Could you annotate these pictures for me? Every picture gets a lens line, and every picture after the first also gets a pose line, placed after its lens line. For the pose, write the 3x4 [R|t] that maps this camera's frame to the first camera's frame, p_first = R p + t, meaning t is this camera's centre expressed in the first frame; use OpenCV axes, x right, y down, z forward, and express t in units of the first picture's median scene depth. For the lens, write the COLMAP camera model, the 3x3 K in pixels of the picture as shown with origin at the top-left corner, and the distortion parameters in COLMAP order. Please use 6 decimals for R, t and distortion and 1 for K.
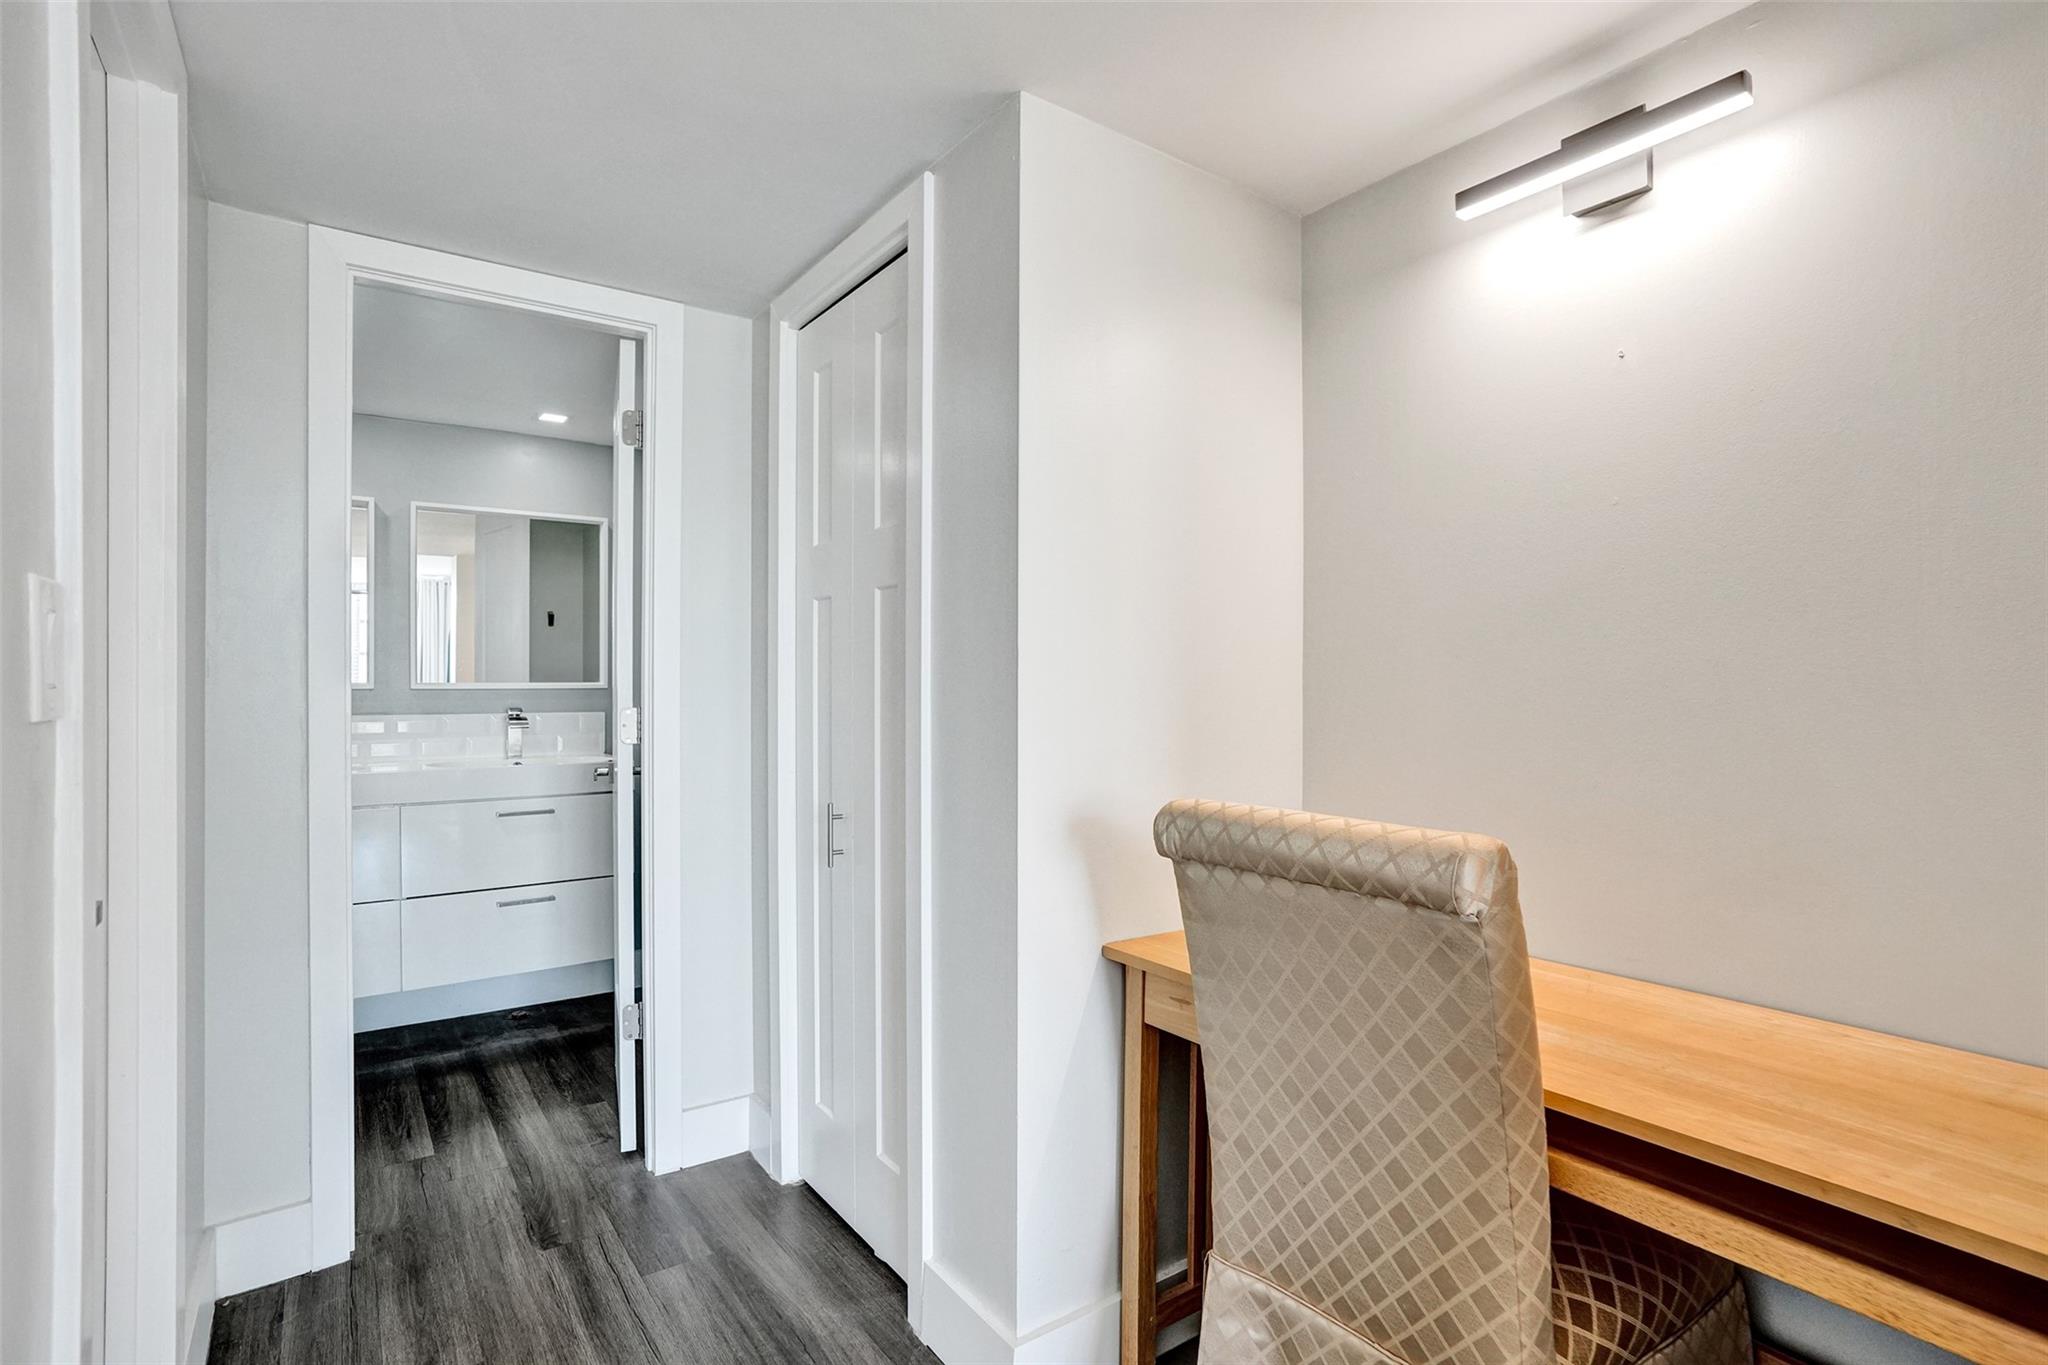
lens RADIAL K [[970.9, 0, 1024.0], [0, 970.9, 682.5], [0, 0, 1]] dist [0.012130, 0.000080]
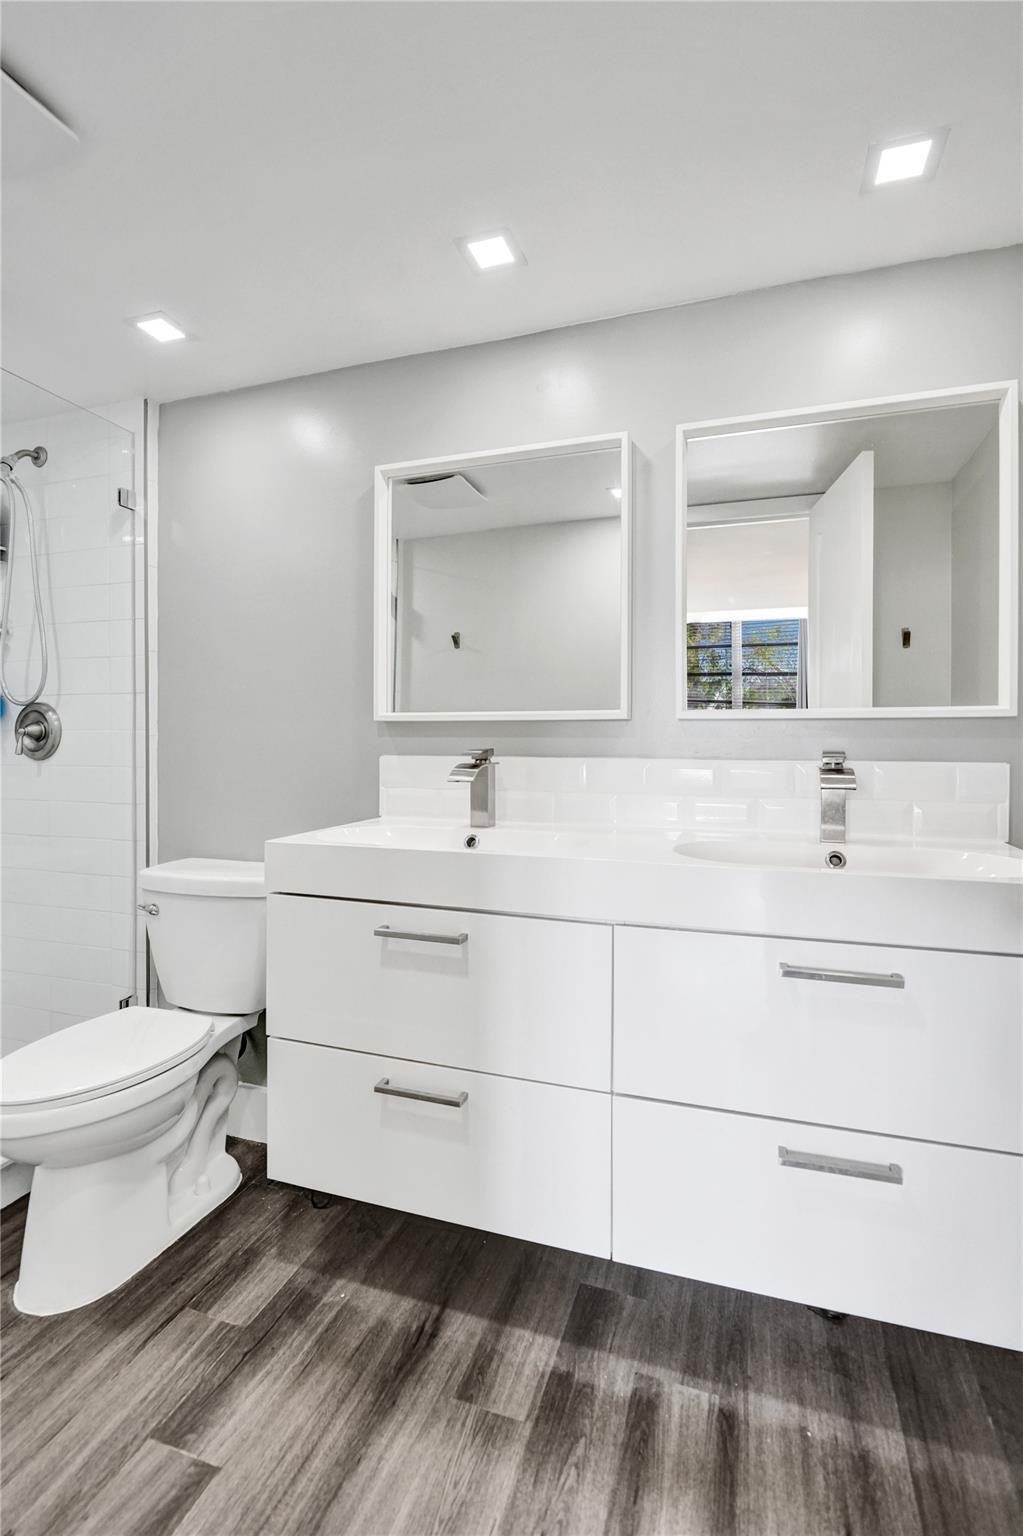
lens RADIAL K [[728.2, 0, 511.7], [0, 728.2, 743.2], [0, 0, 1]] dist [0.012130, 0.000080]
pose [[0.576773, -0.000720, -0.816904, -0.283238], [0.004067, 0.999990, 0.001990, 0.019342], [0.816894, -0.004470, 0.576770, 0.600150]]
